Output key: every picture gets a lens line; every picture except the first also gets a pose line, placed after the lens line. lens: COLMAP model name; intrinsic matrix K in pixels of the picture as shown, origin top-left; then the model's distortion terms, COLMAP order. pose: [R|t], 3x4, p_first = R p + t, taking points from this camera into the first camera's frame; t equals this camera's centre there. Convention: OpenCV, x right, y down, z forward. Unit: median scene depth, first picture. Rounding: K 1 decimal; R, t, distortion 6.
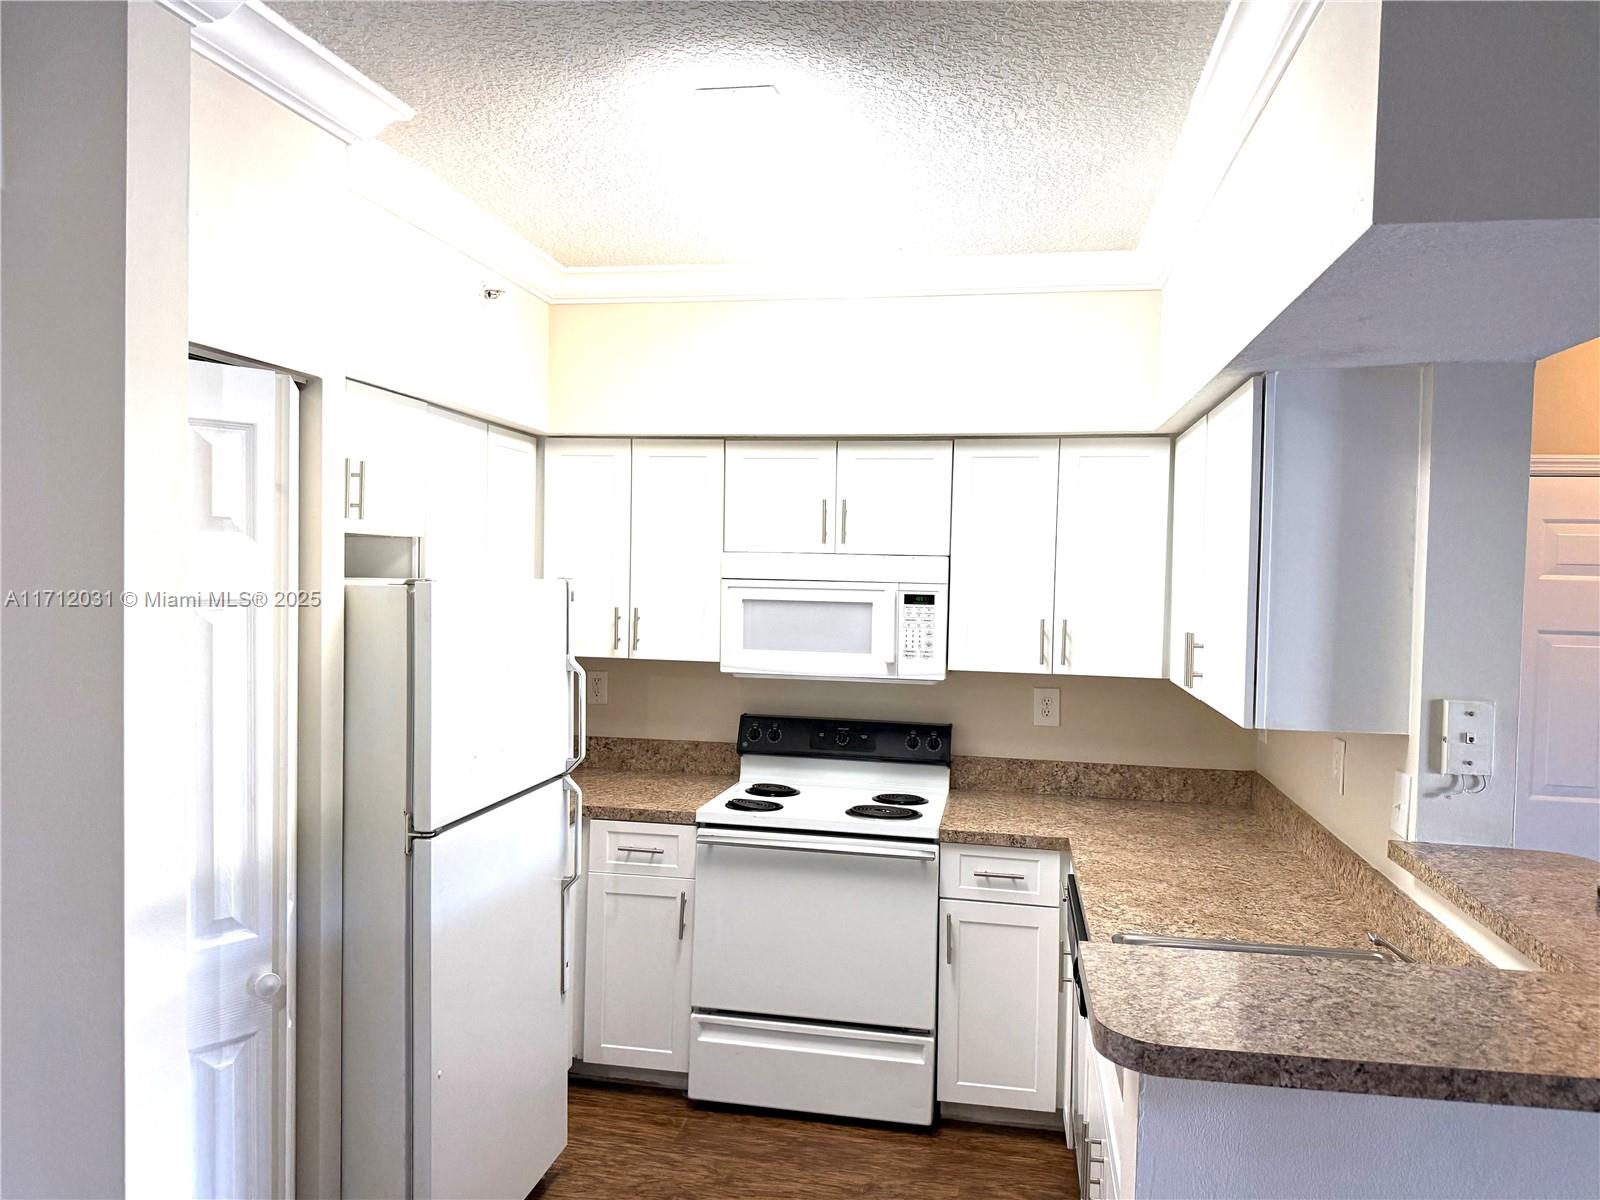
lens RADIAL K [[1138.3, 0, 804.0], [0, 1138.3, 596.9], [0, 0, 1]] dist [0.031223, -0.010457]
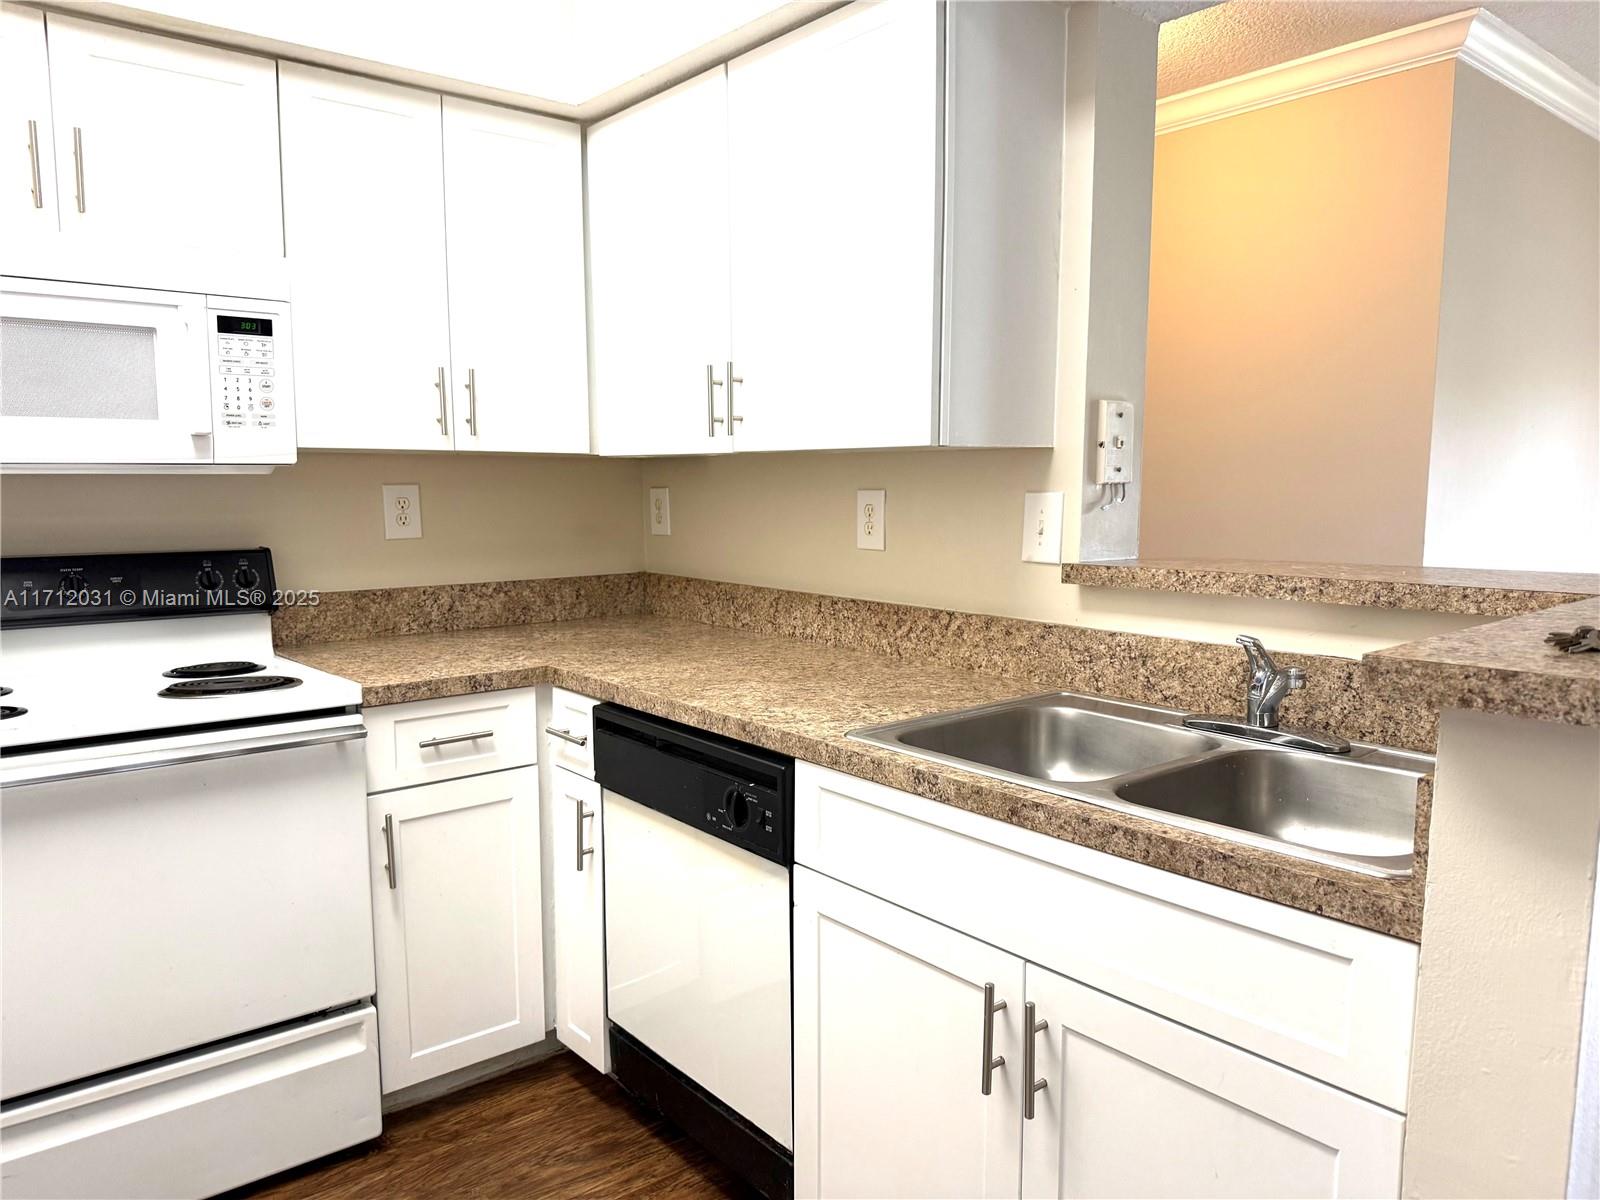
lens RADIAL K [[1138.3, 0, 796.7], [0, 1138.3, 615.3], [0, 0, 1]] dist [0.031223, -0.010457]
pose [[0.659044, -0.116849, 0.742972, -0.172677], [0.035369, 0.991580, 0.124575, 0.087803], [-0.751272, -0.055823, 0.657627, 0.379644]]
